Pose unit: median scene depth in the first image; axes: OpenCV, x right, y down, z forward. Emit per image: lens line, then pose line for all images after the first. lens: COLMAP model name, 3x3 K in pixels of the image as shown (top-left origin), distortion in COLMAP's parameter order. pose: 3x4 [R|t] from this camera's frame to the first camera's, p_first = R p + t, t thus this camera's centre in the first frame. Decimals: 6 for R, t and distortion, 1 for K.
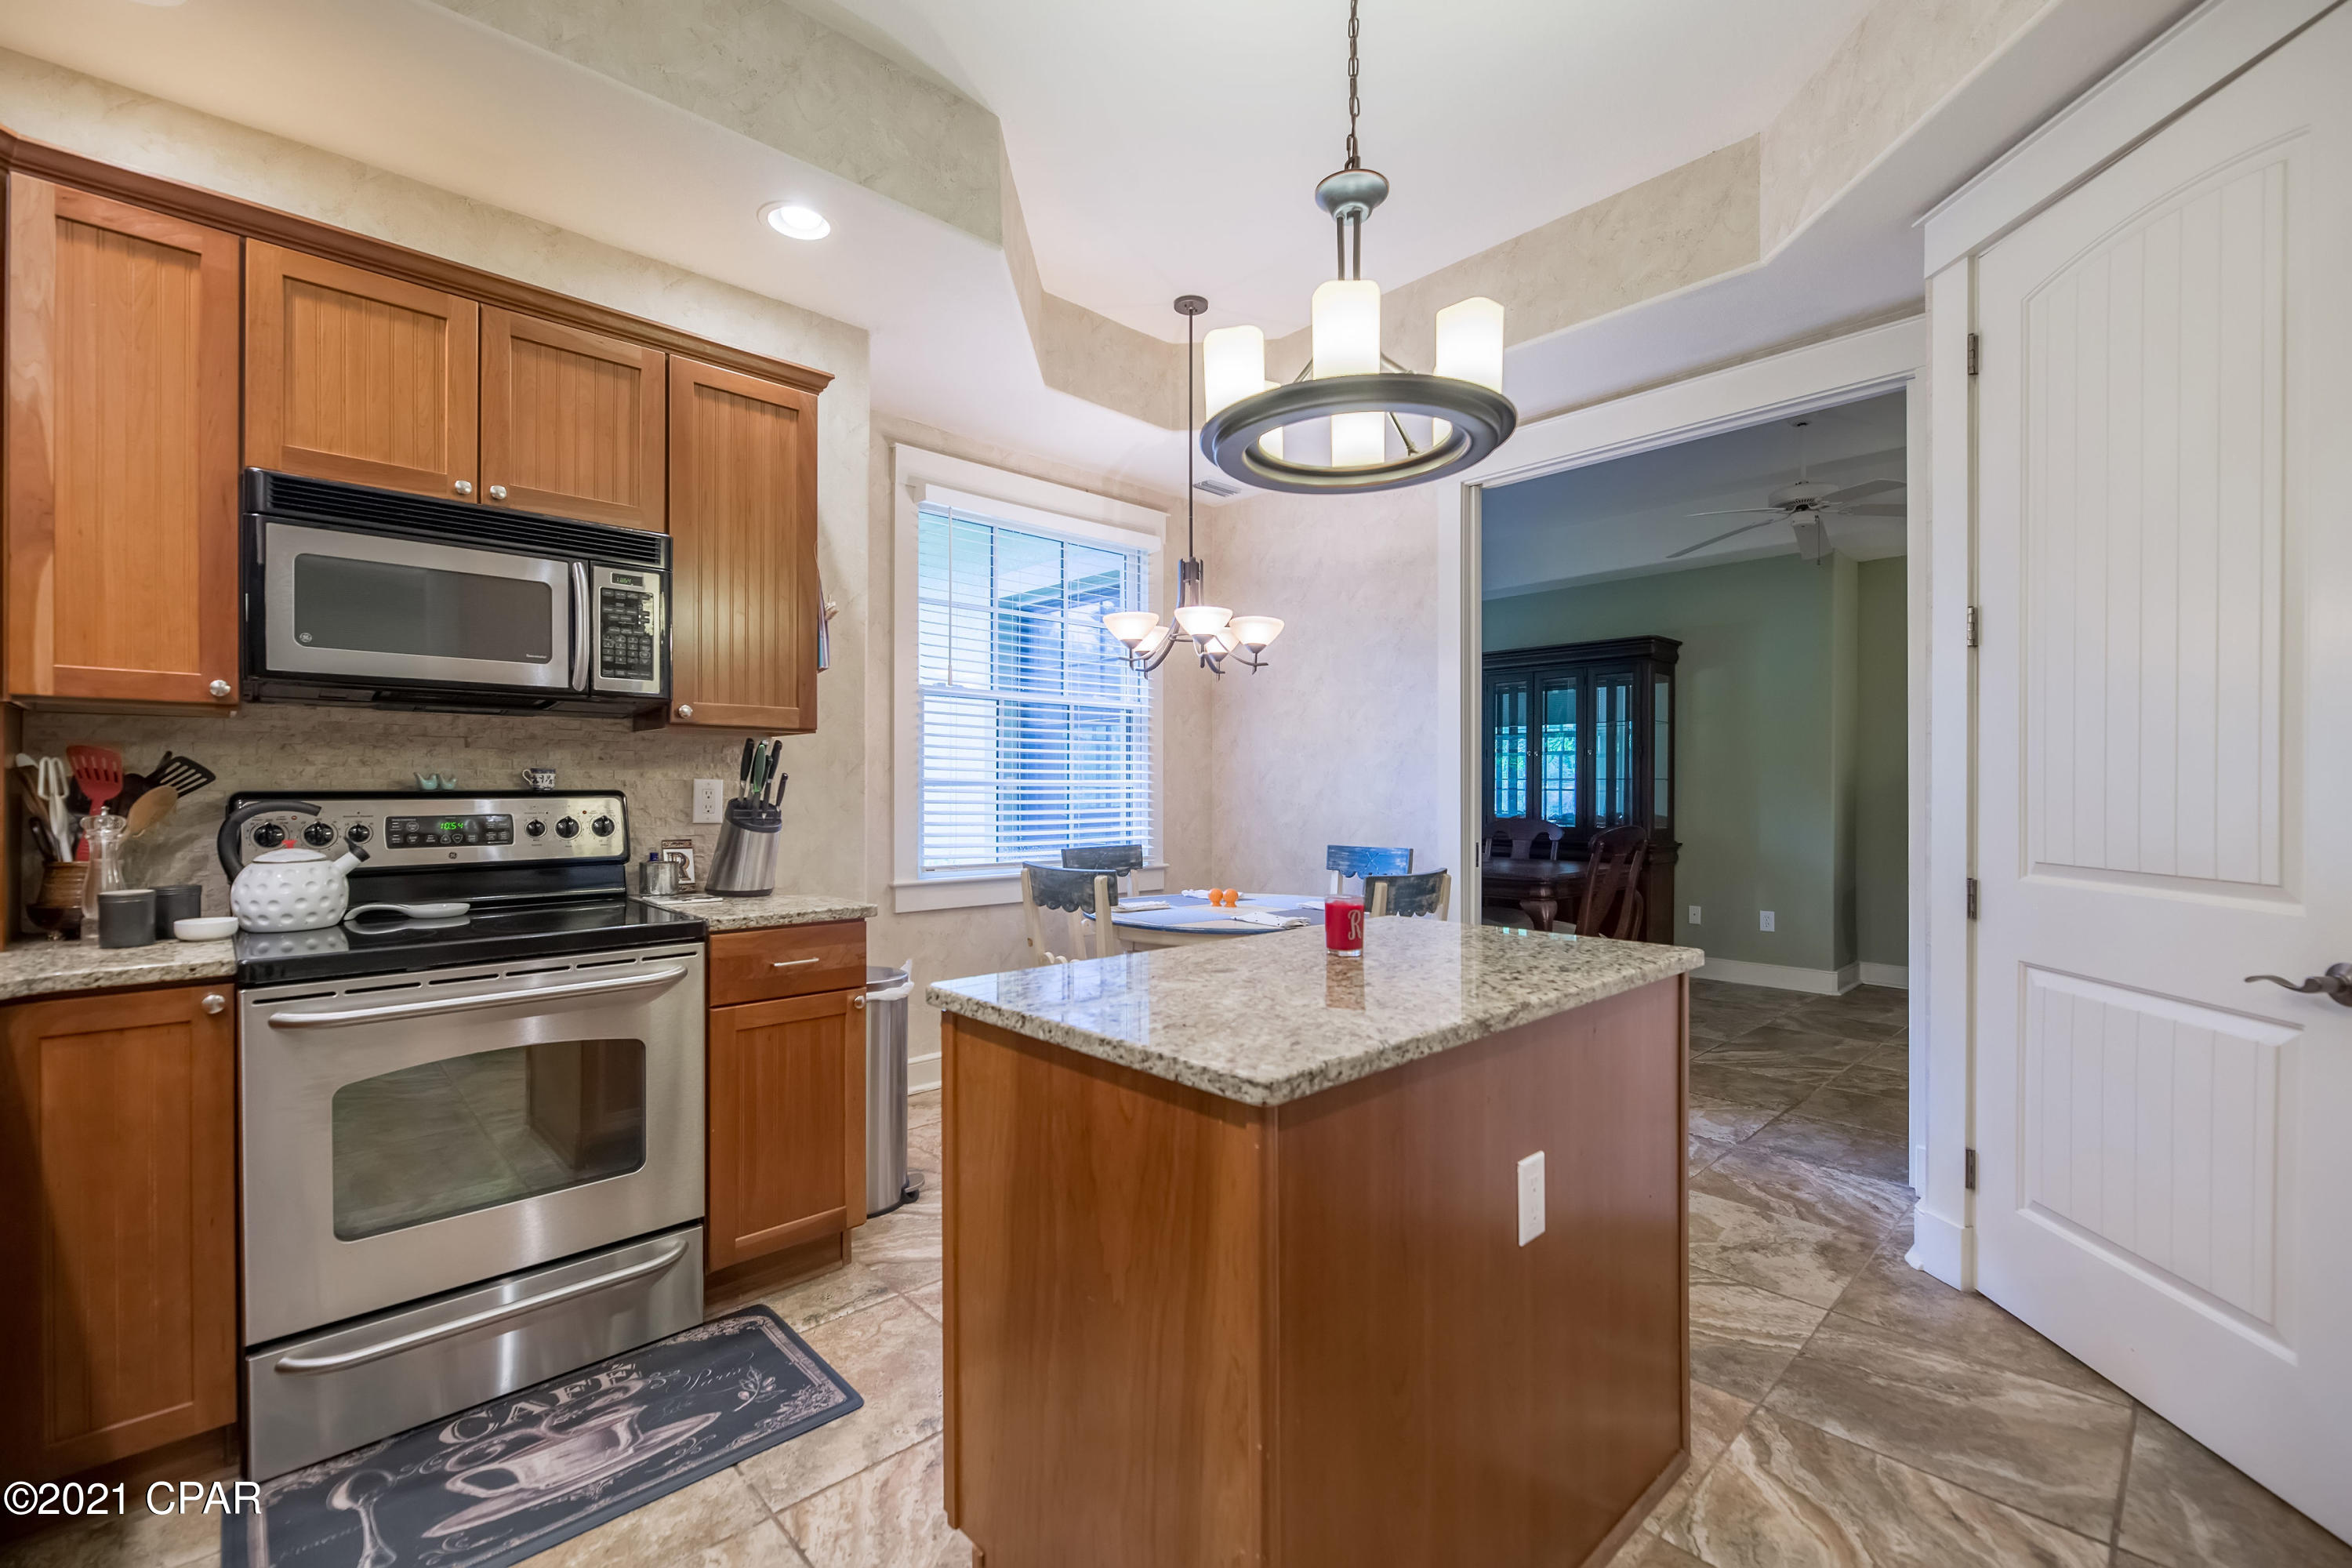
lens RADIAL K [[1018.4, 0, 1189.6], [0, 1018.4, 792.4], [0, 0, 1]] dist [0.001212, -0.005929]
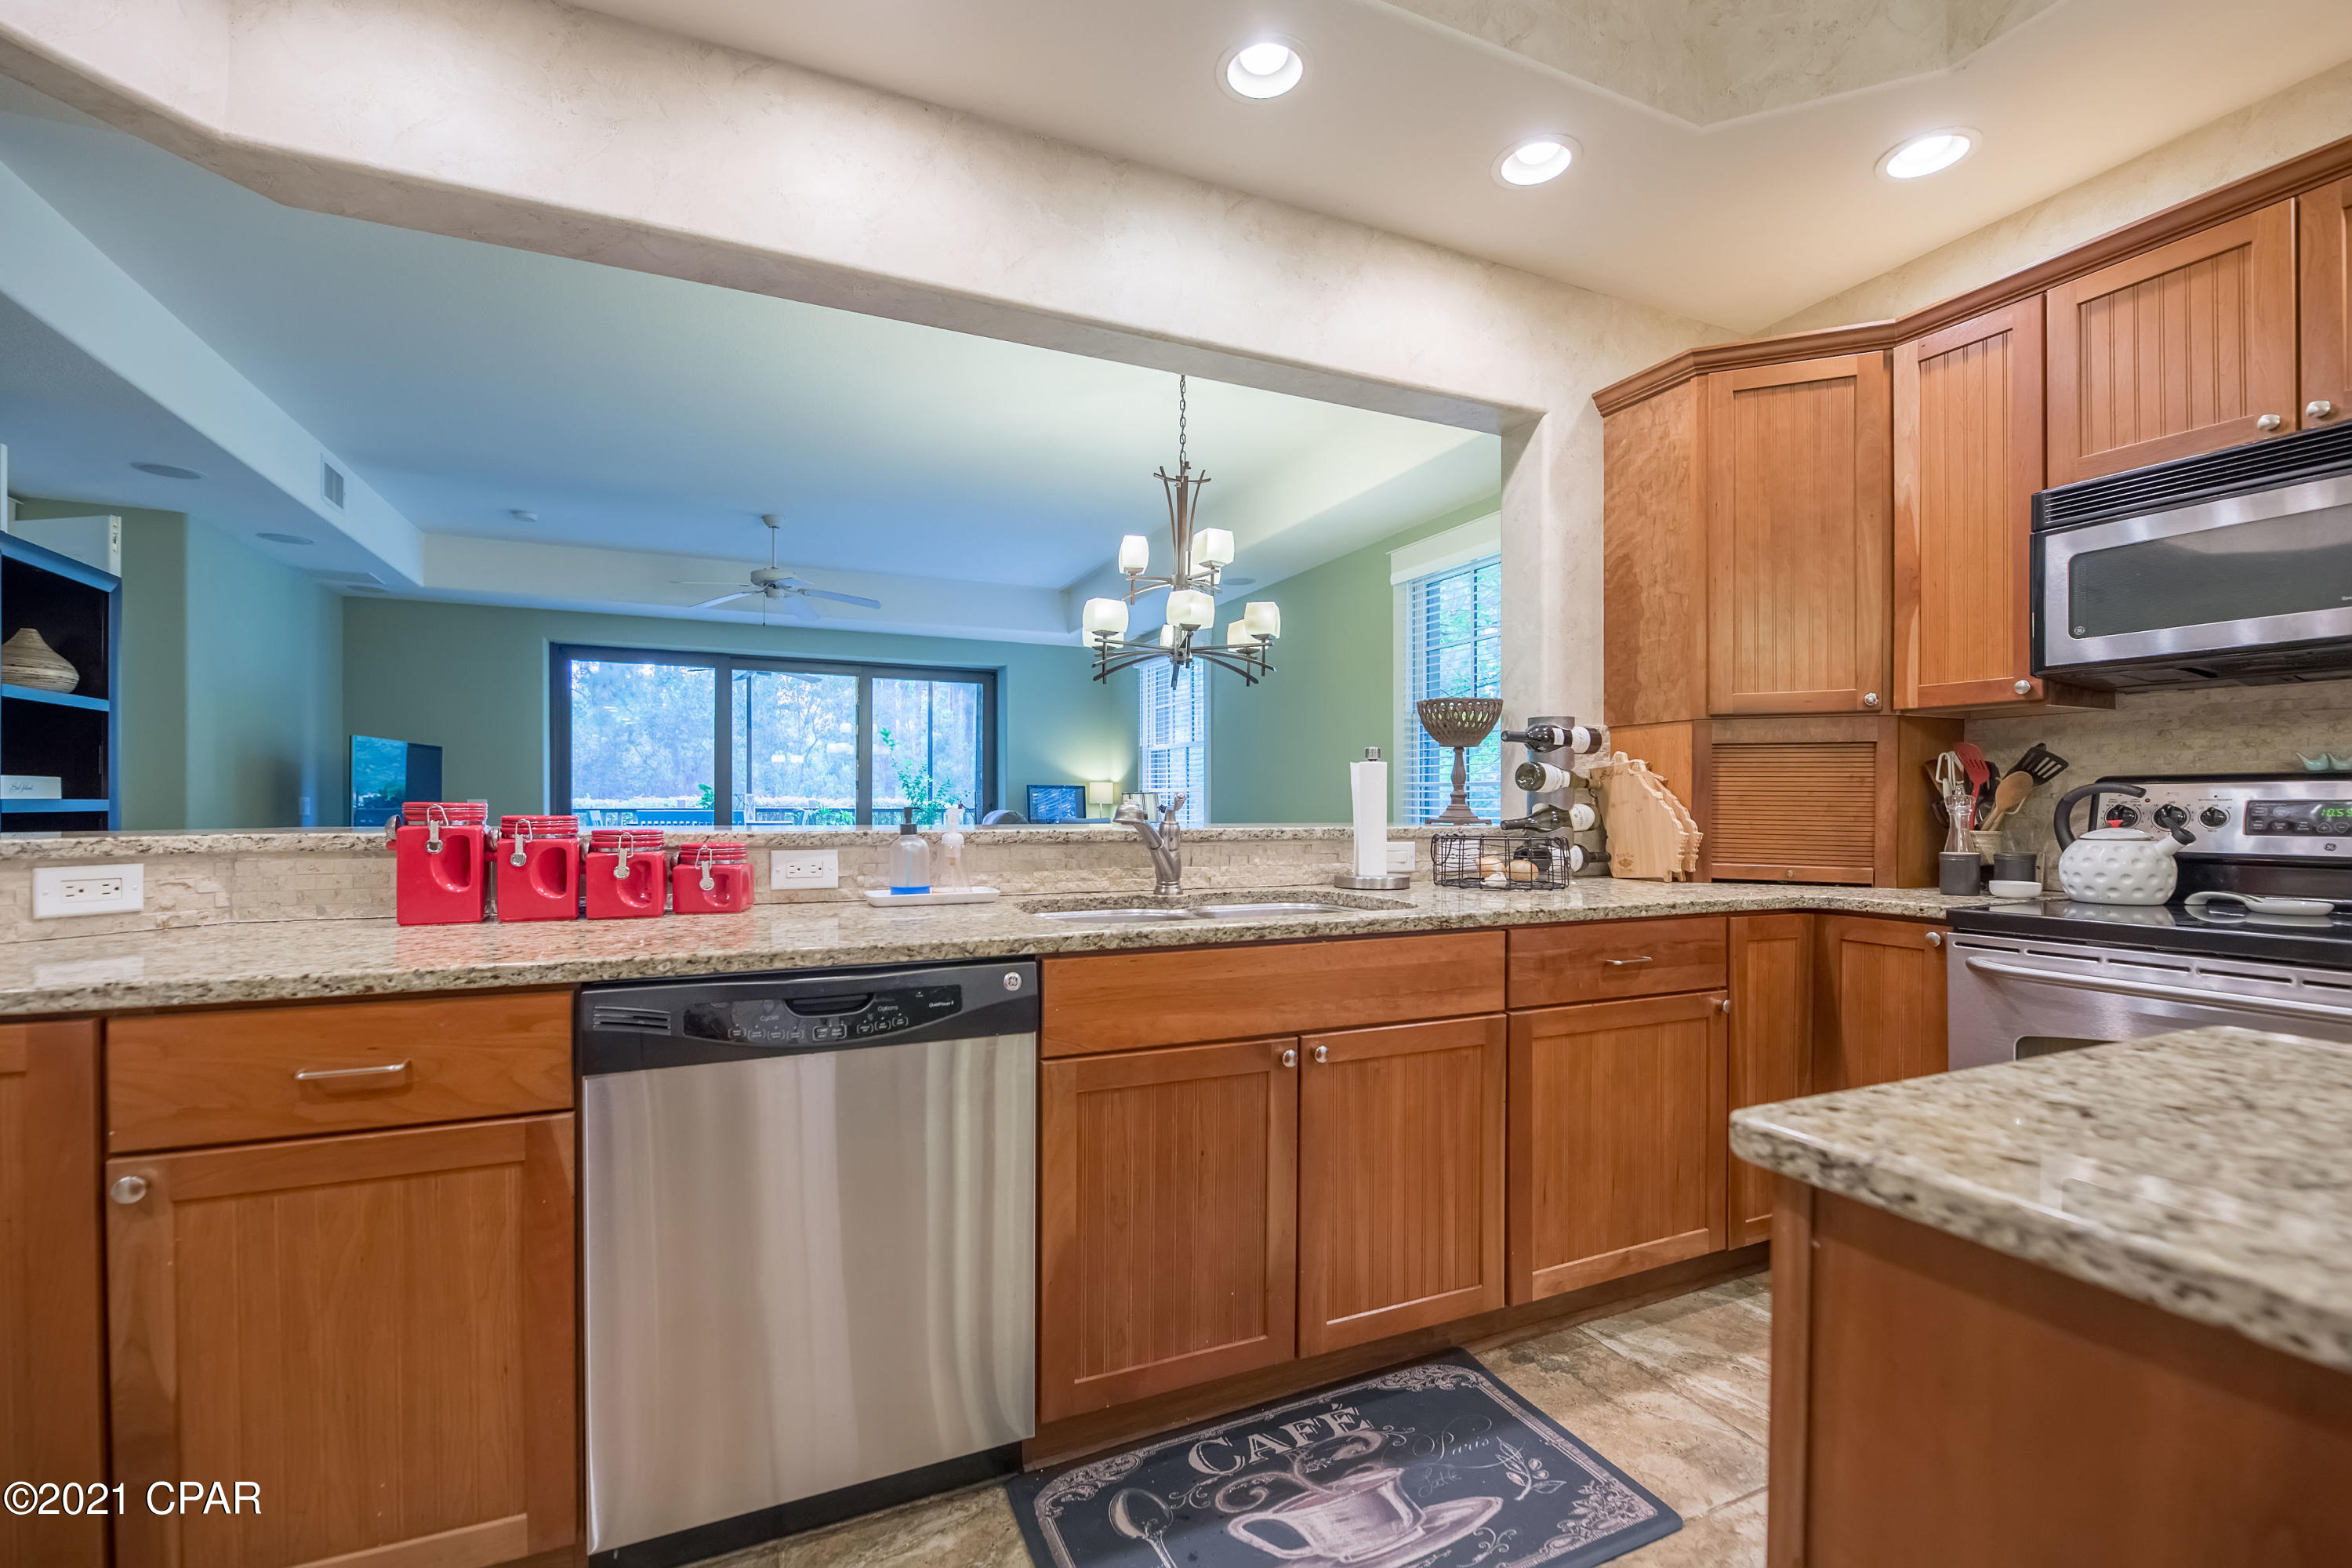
lens RADIAL K [[954.8, 0, 1181.1], [0, 954.8, 805.0], [0, 0, 1]] dist [0.000421, -0.003517]
pose [[-0.327108, 0.002156, -0.944984, 0.296676], [-0.006183, 0.999971, 0.004422, 0.025656], [0.944967, 0.007290, -0.327085, 0.312286]]
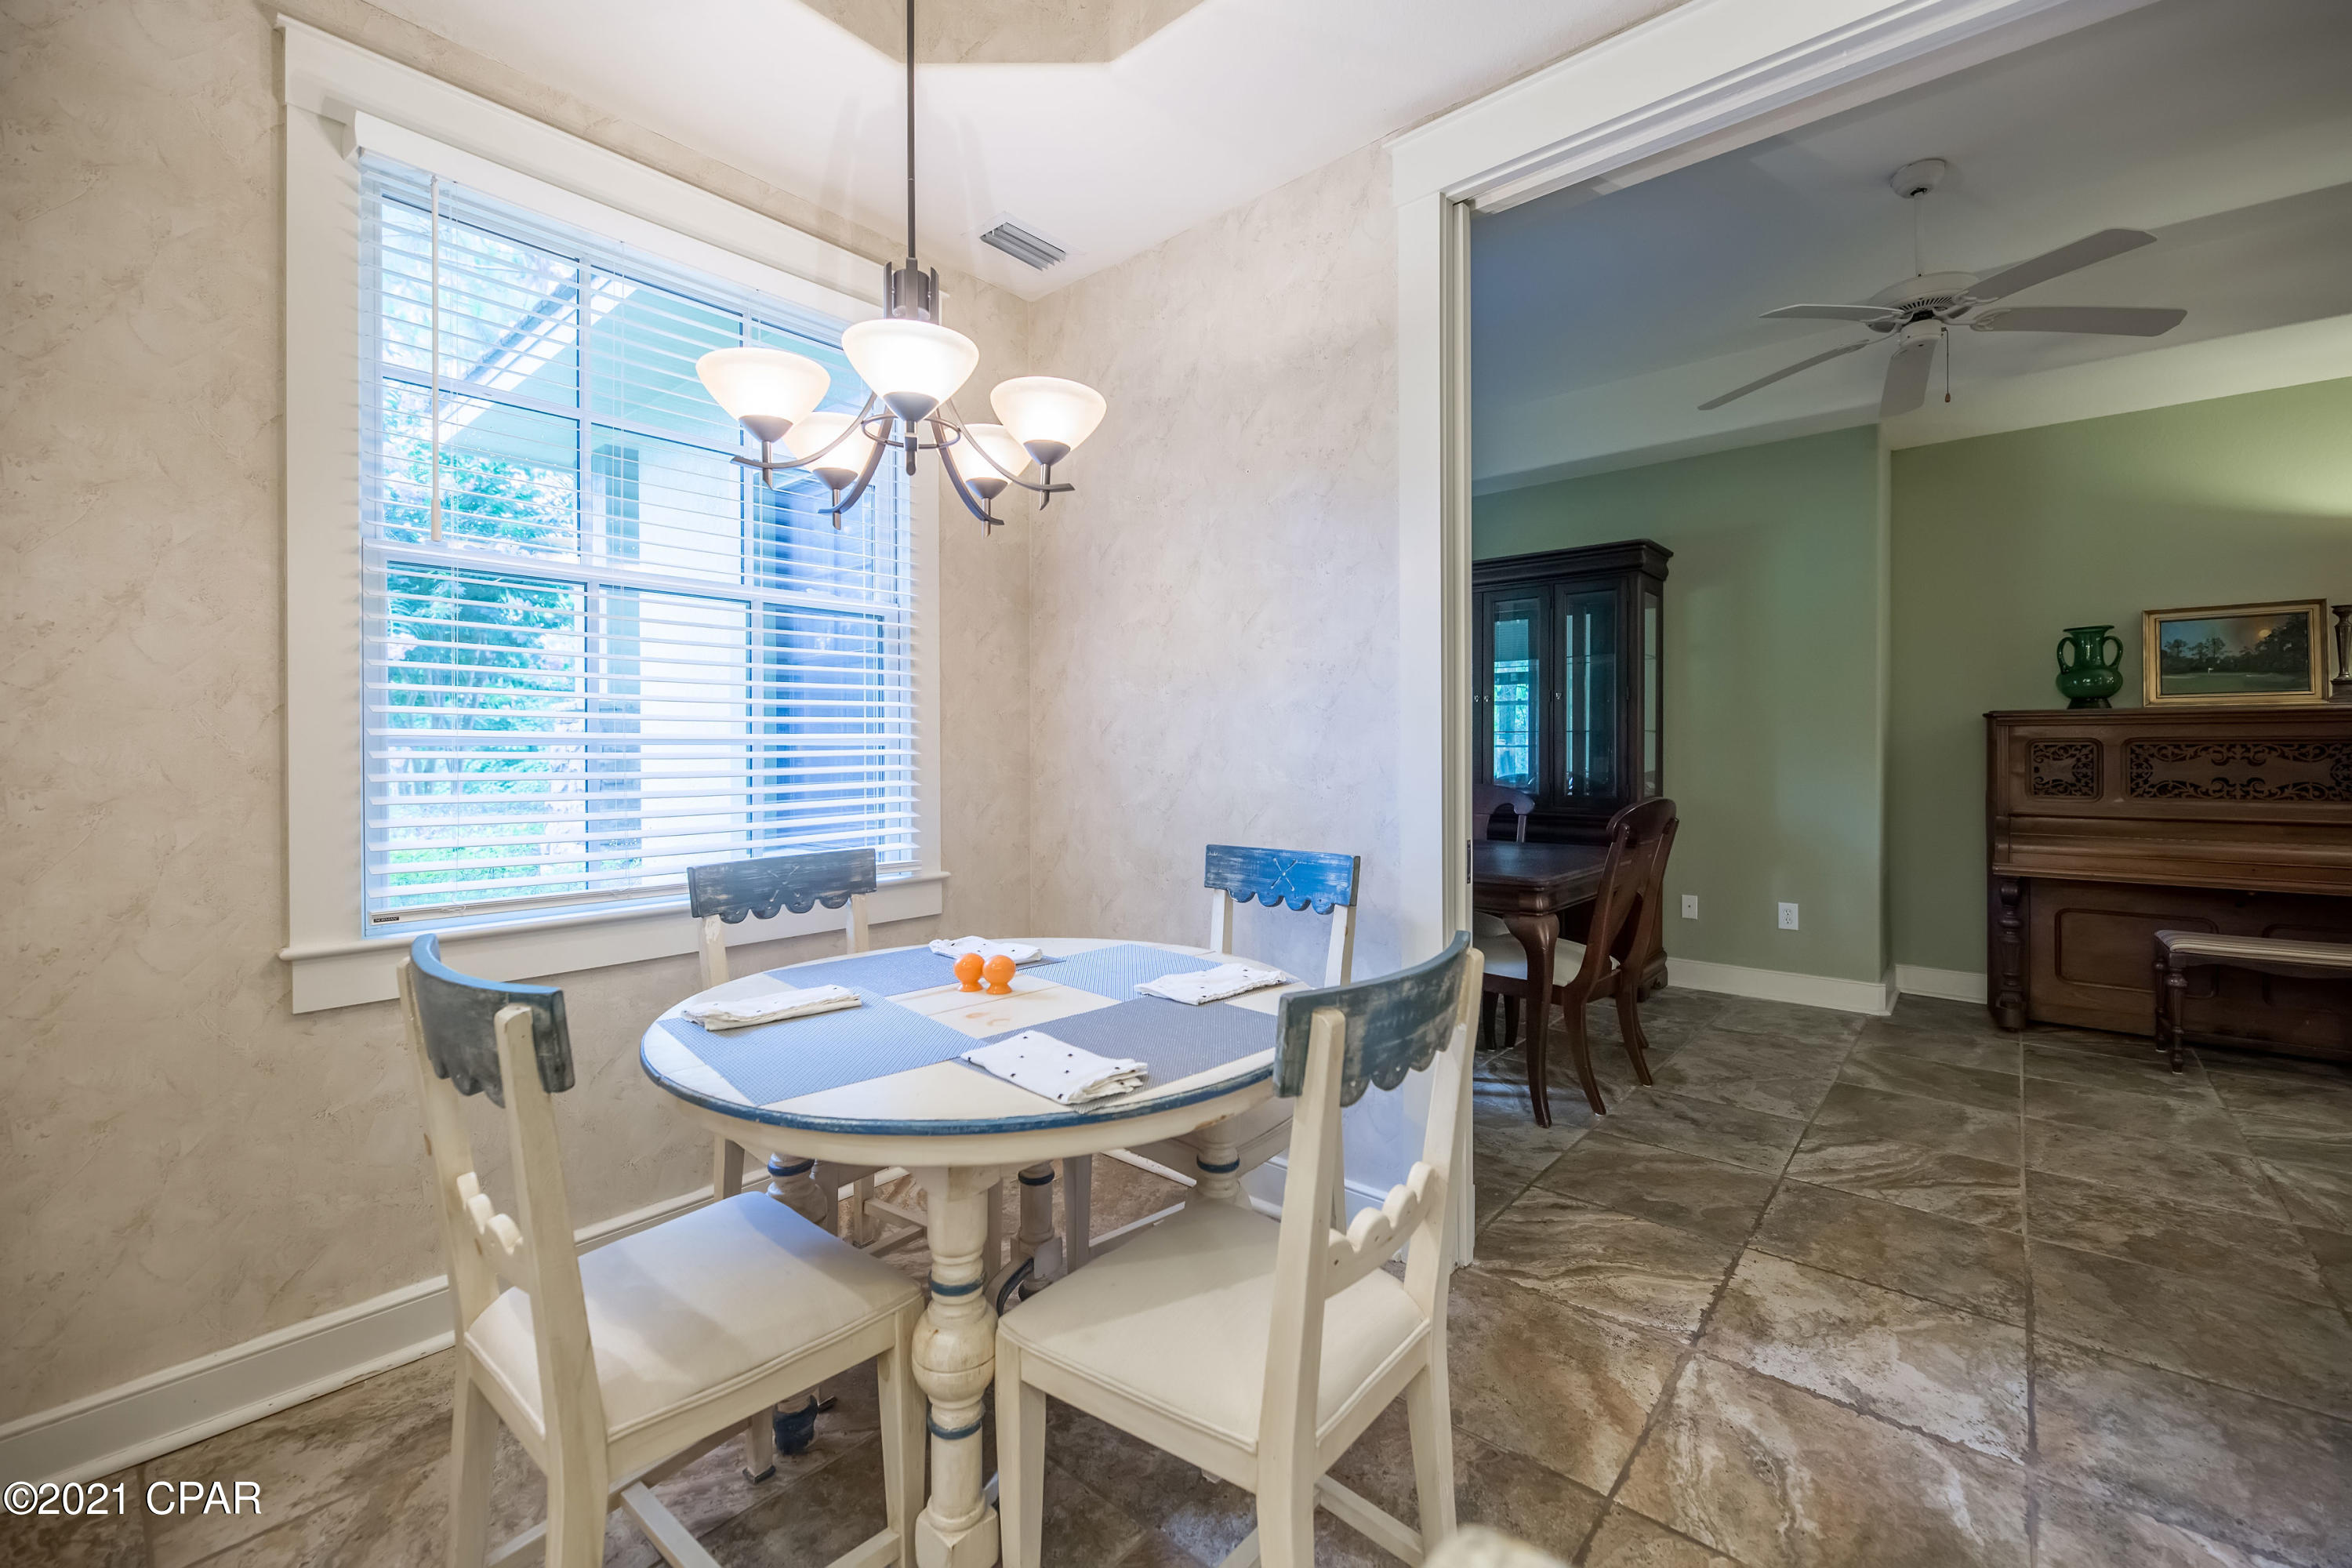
lens RADIAL K [[970.0, 0, 1185.4], [0, 970.0, 747.2], [0, 0, 1]] dist [0.001455, -0.003290]
pose [[0.995821, -0.005727, 0.091151, 0.123890], [0.005995, 0.999978, -0.002663, -0.002834], [-0.091133, 0.003198, 0.995834, 0.763544]]
